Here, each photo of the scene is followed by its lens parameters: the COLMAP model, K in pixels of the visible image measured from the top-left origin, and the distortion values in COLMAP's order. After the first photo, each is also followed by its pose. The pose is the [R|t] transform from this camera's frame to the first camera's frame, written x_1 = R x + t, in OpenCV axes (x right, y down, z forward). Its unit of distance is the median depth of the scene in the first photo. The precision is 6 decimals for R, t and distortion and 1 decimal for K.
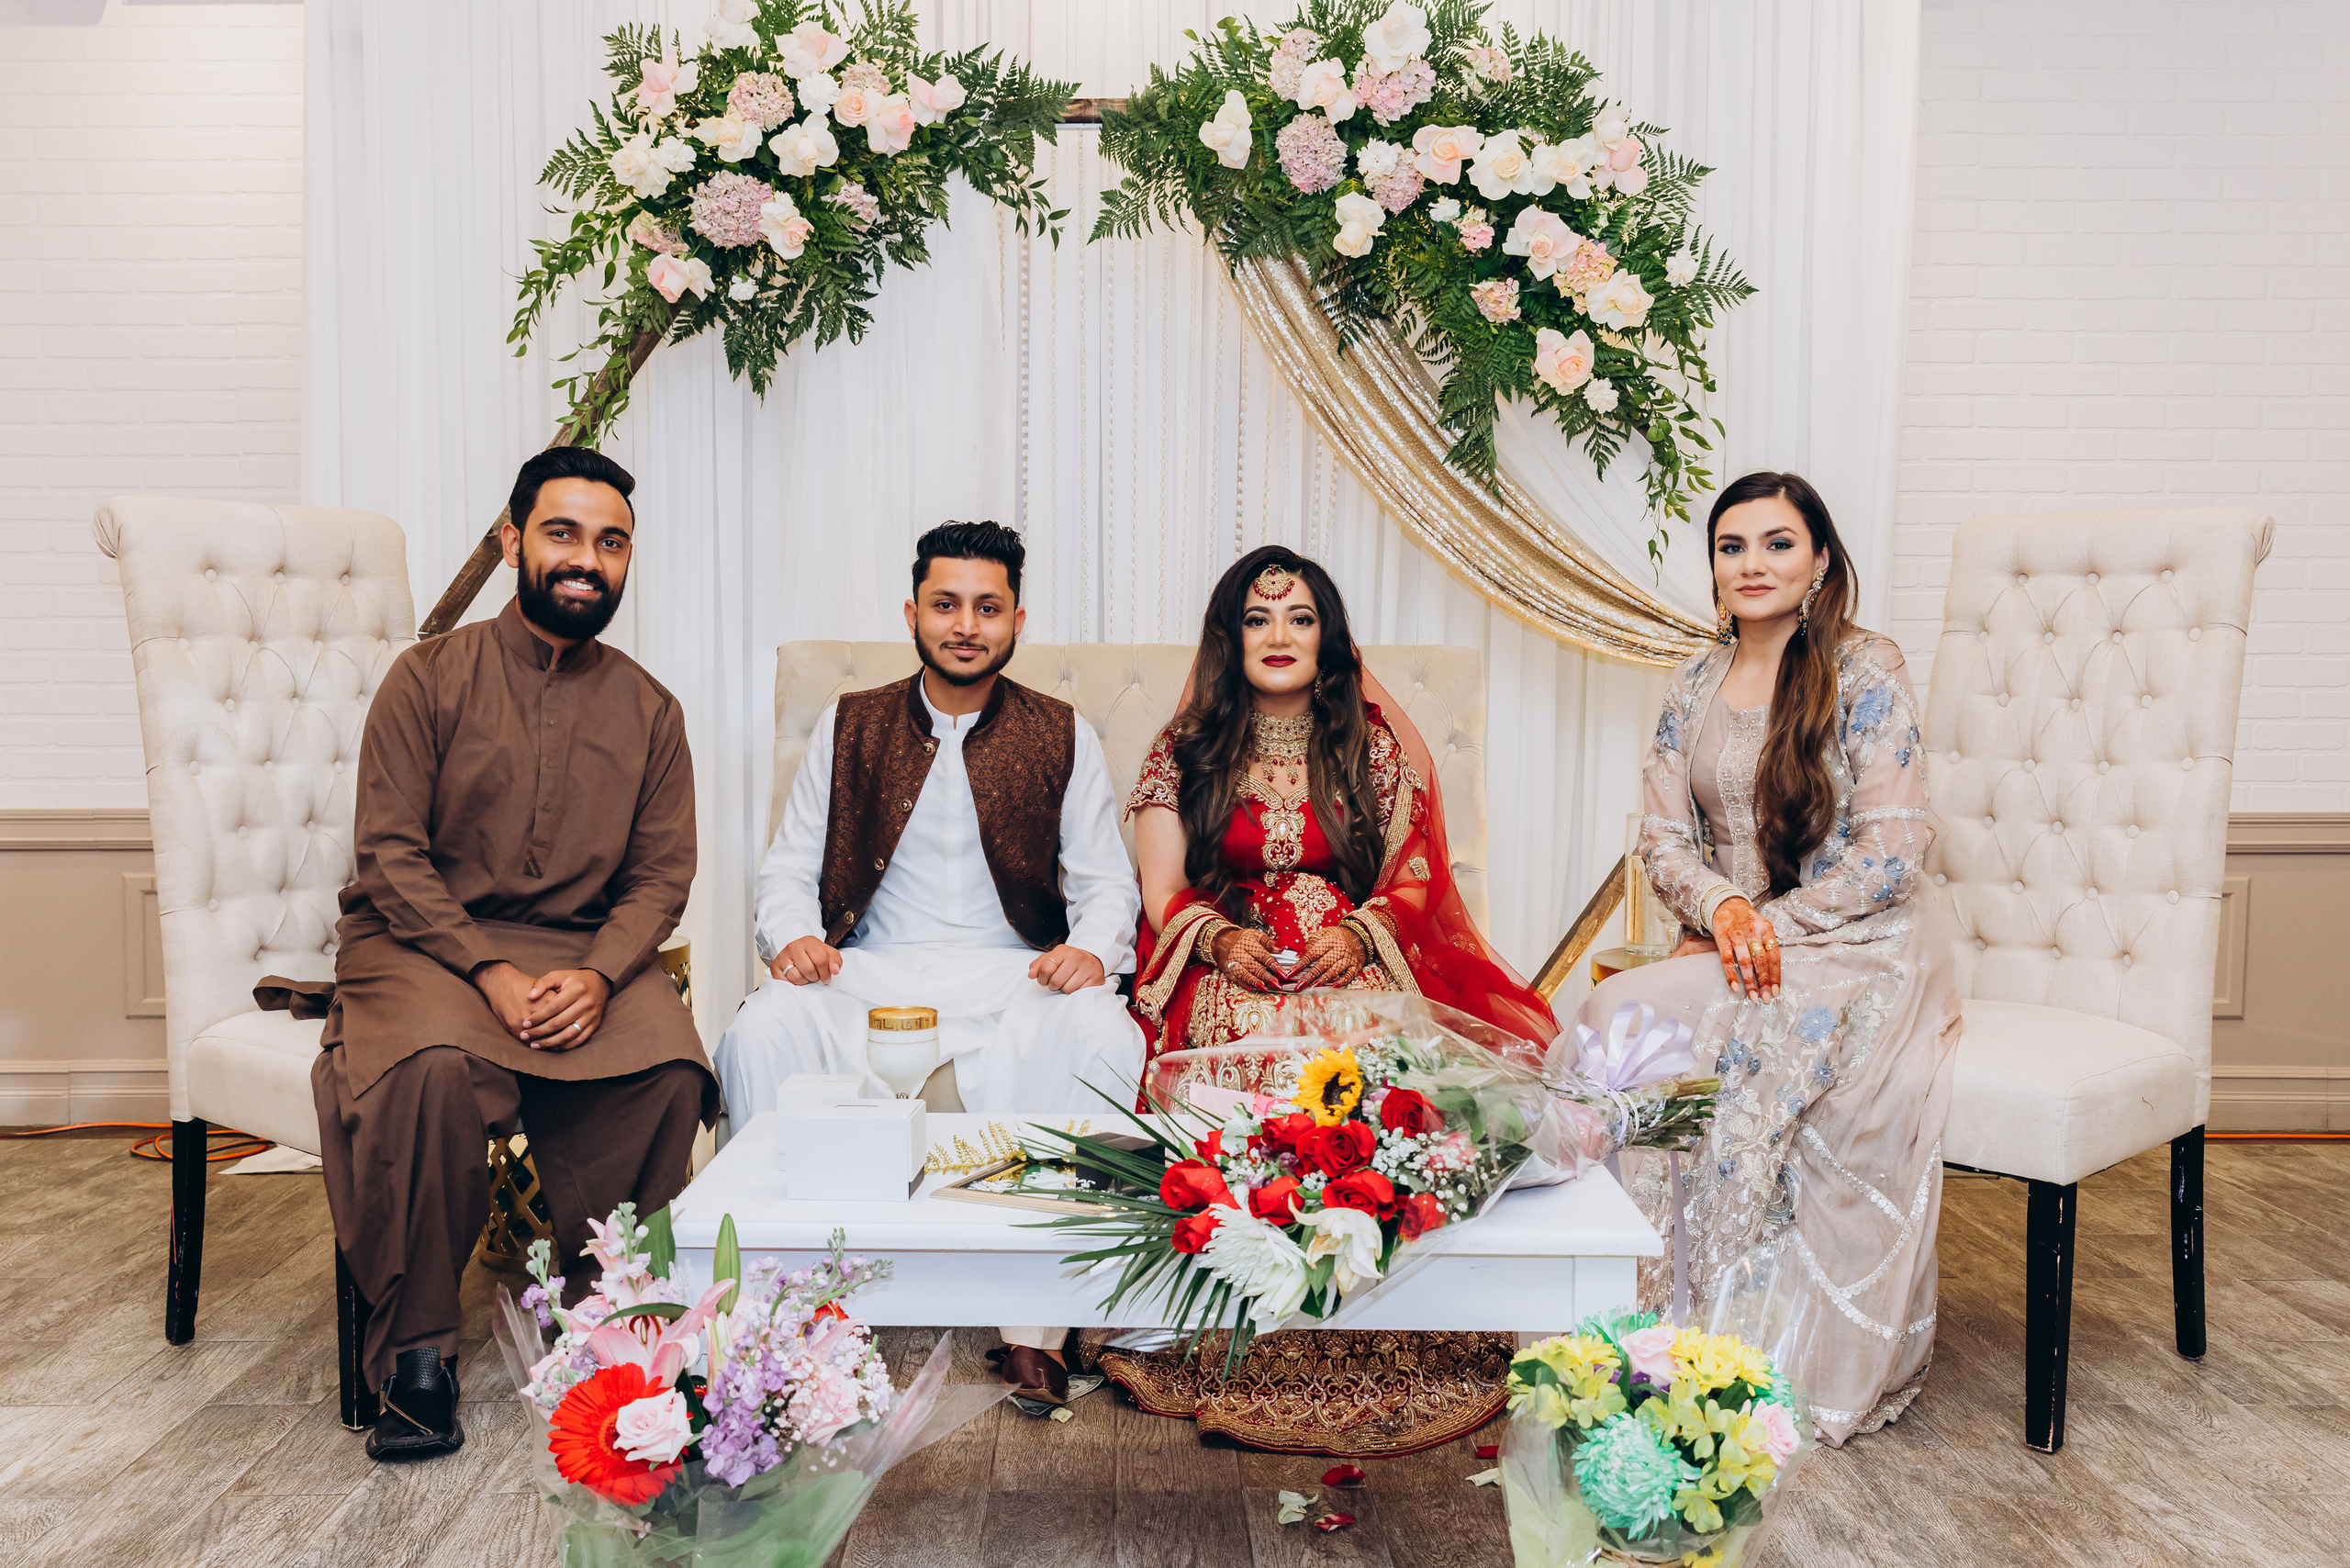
lens RADIAL K [[2031.0, 0, 1172.4], [0, 2031.0, 739.1], [0, 0, 1]] dist [-0.000664, 0.000788]
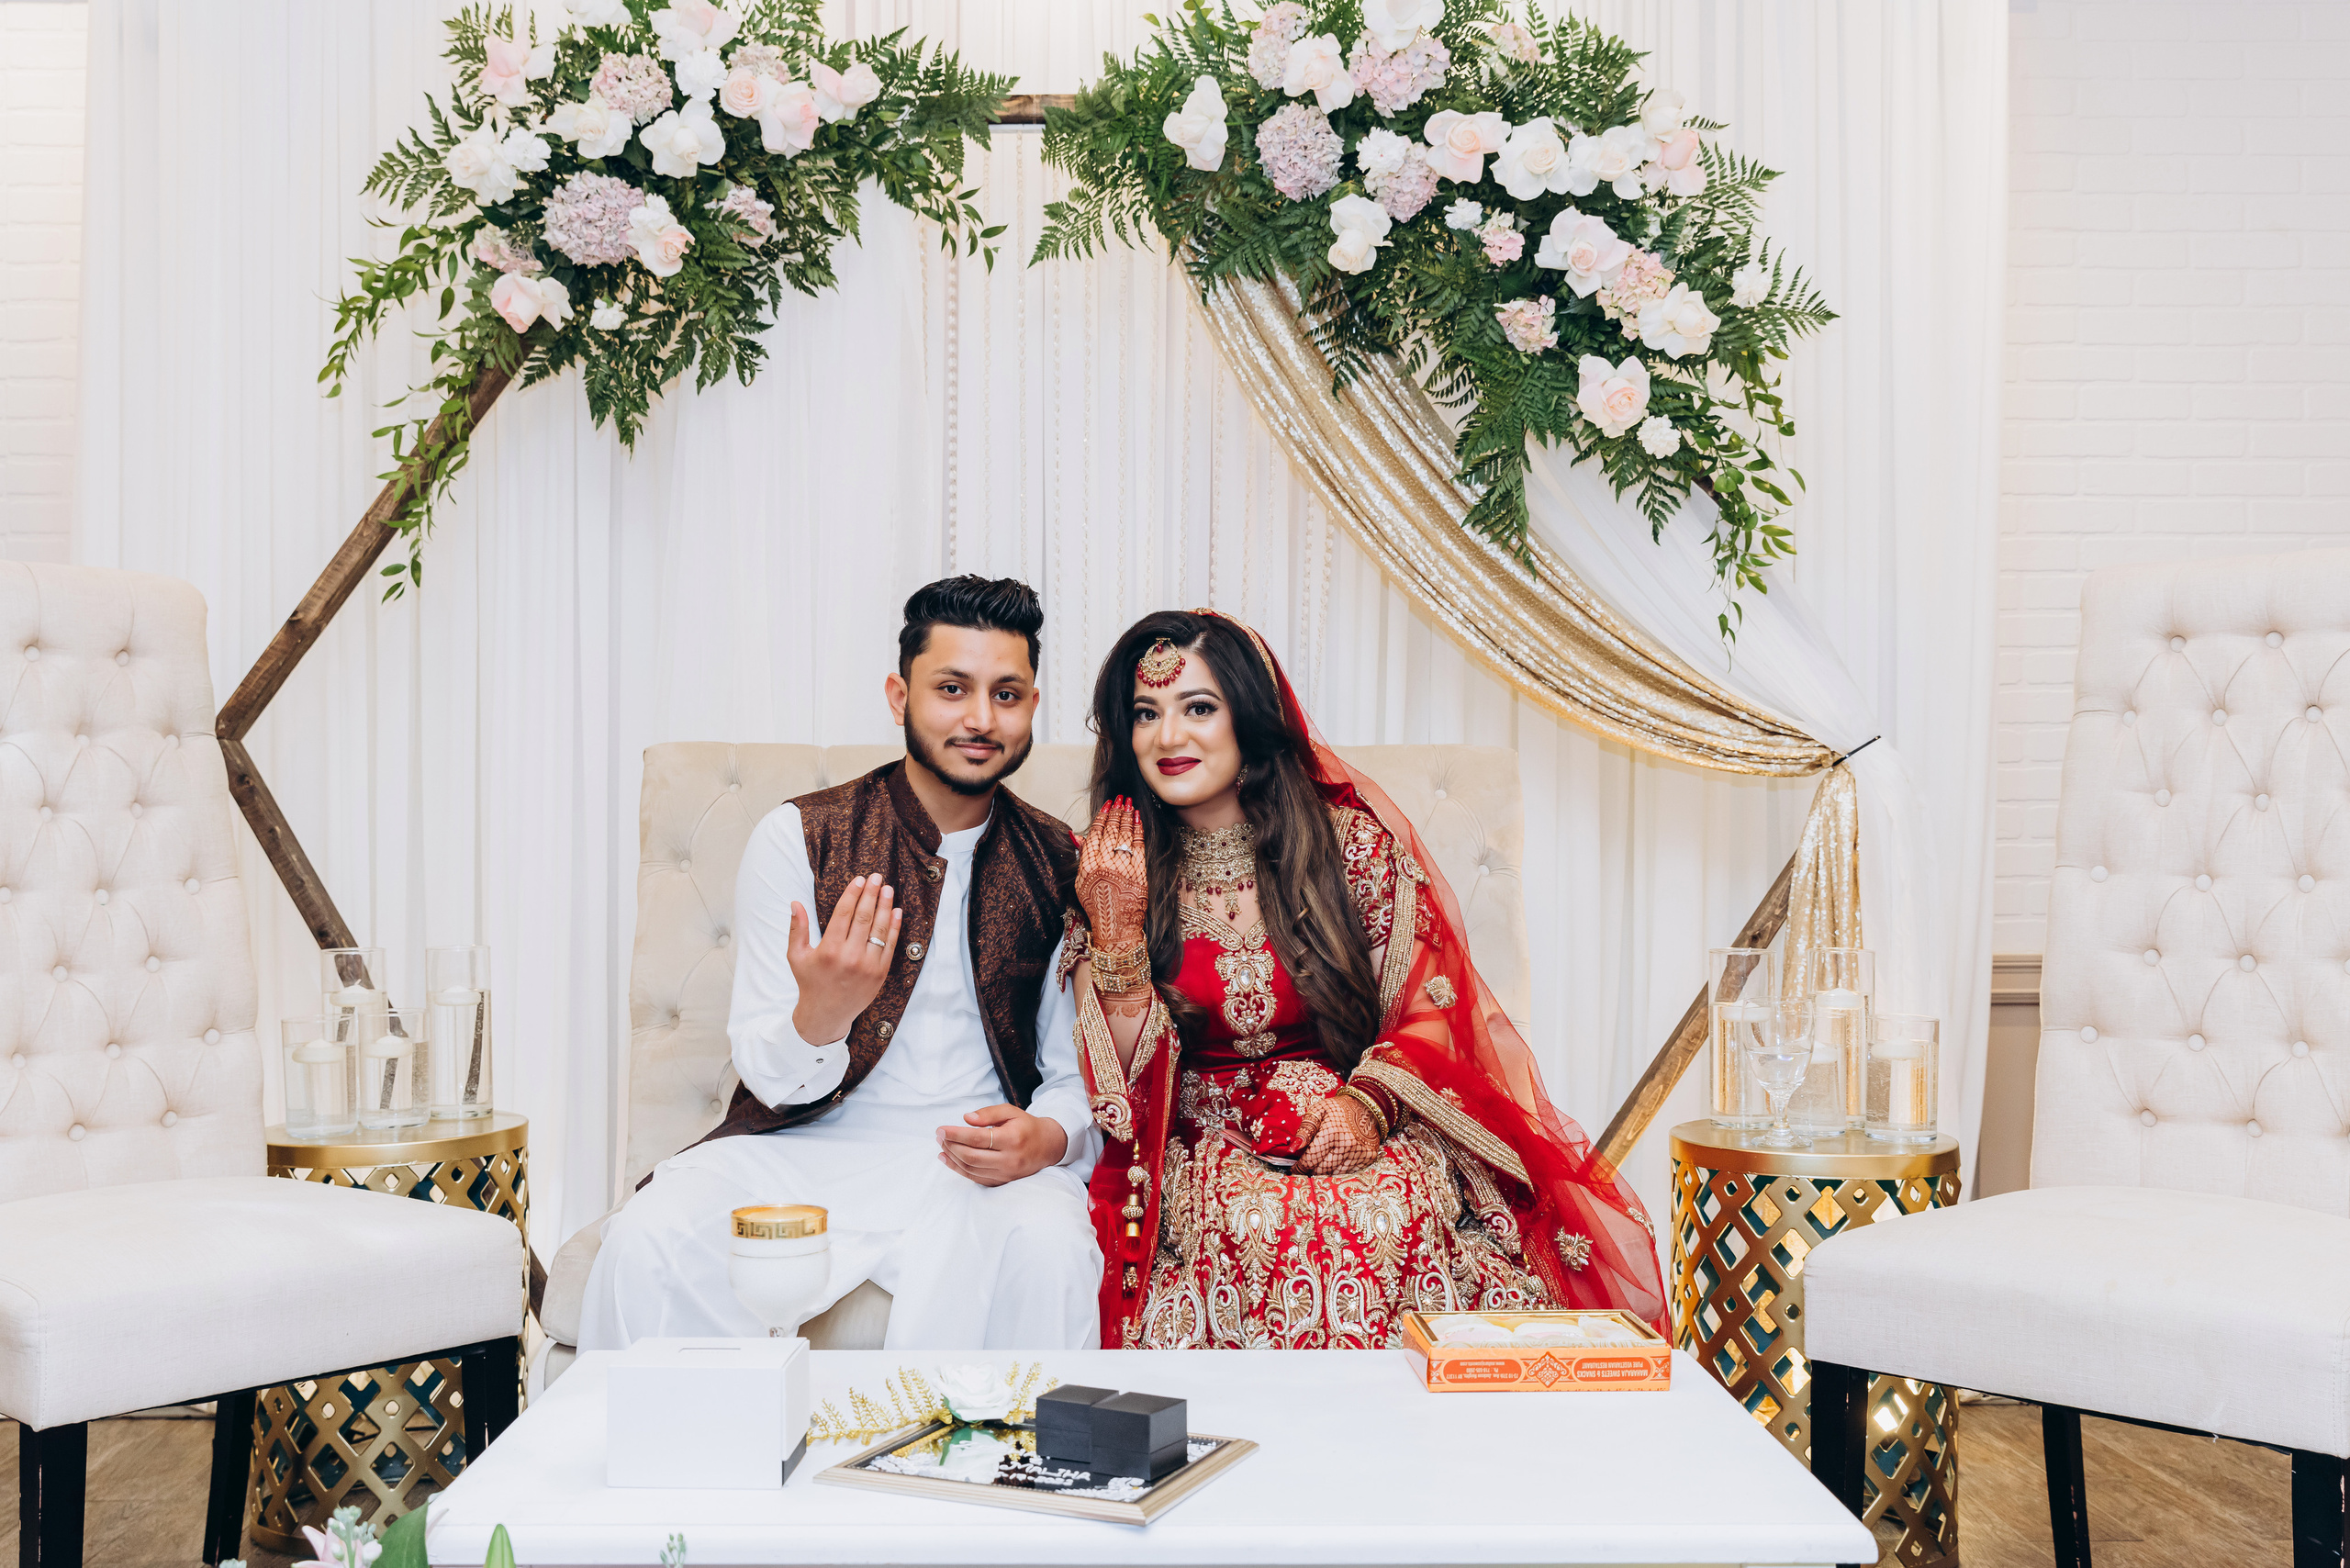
lens RADIAL K [[2278.0, 0, 1145.6], [0, 2278.0, 726.4], [0, 0, 1]] dist [-0.006734, 0.000900]
pose [[0.999918, -0.005237, 0.011661, -0.006033], [0.006067, 0.997363, -0.072316, 0.011184], [-0.011251, 0.072381, 0.997314, 0.092659]]
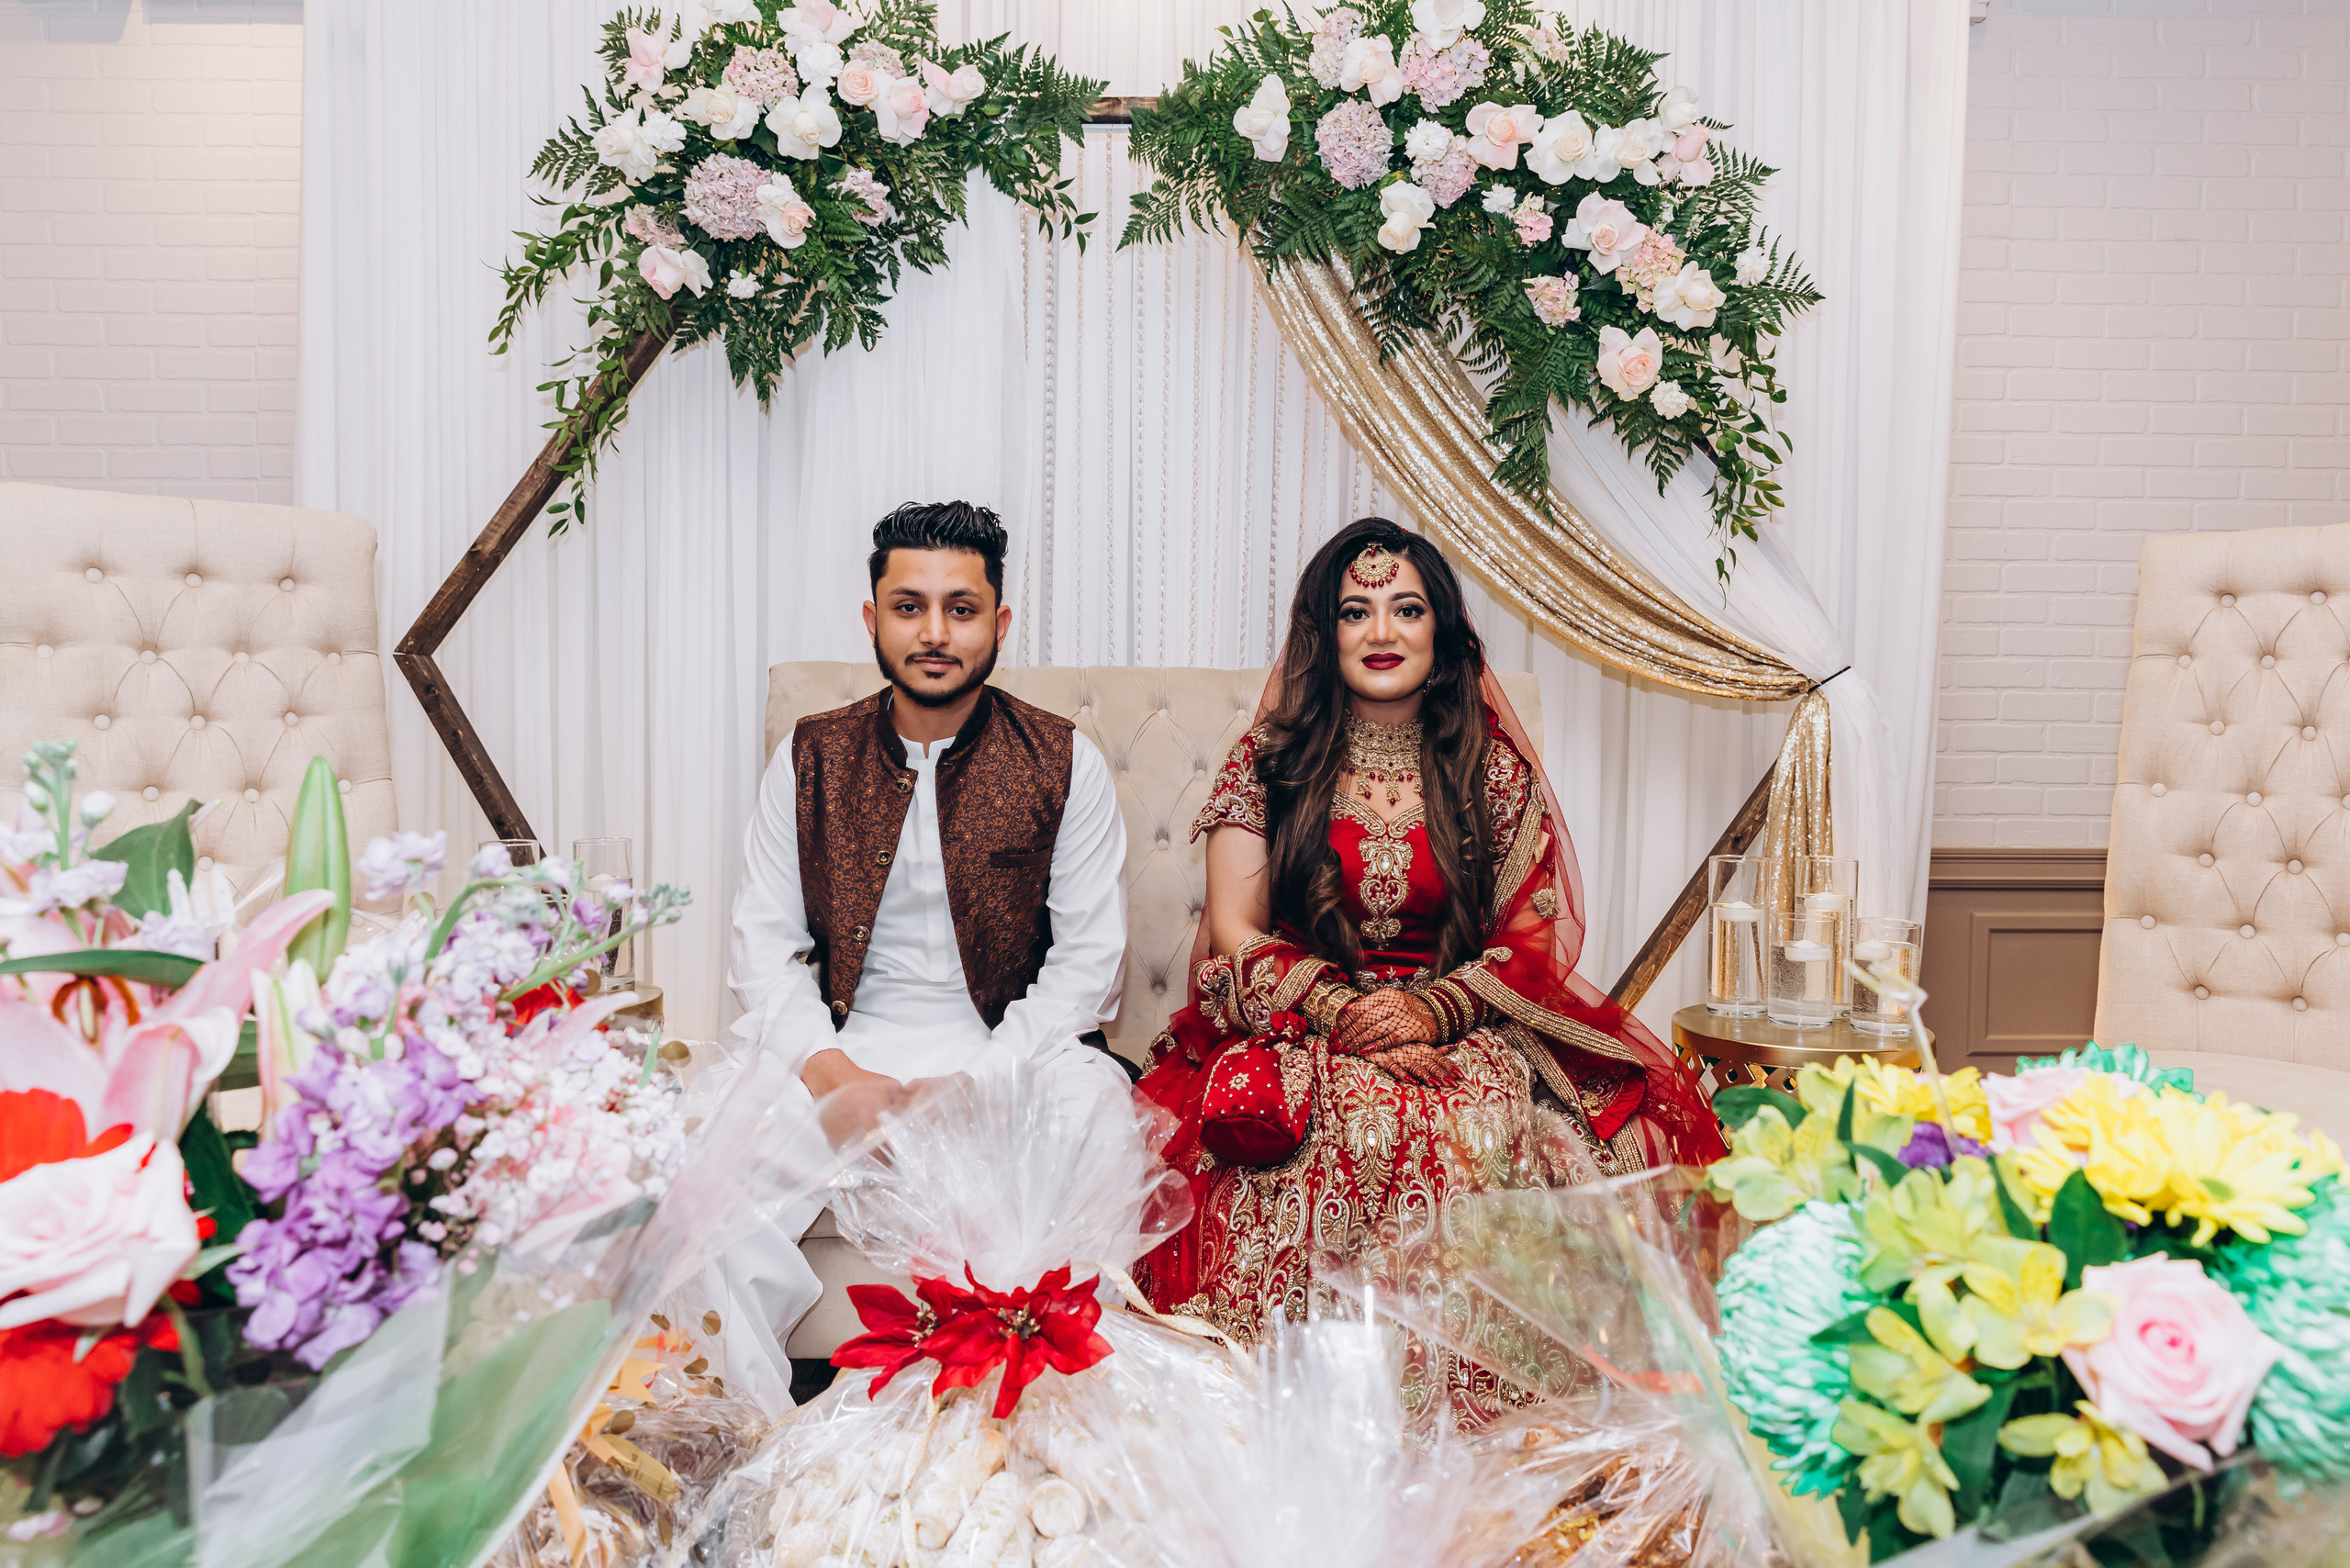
lens RADIAL K [[1706.6, 0, 1223.6], [0, 1706.6, 735.8], [0, 0, 1]] dist [0.003620, -0.001513]
pose [[0.999953, 0.004507, 0.008542, 0.003113], [-0.004323, 0.999760, -0.021474, 0.000719], [-0.008637, 0.021436, 0.999733, 0.217926]]
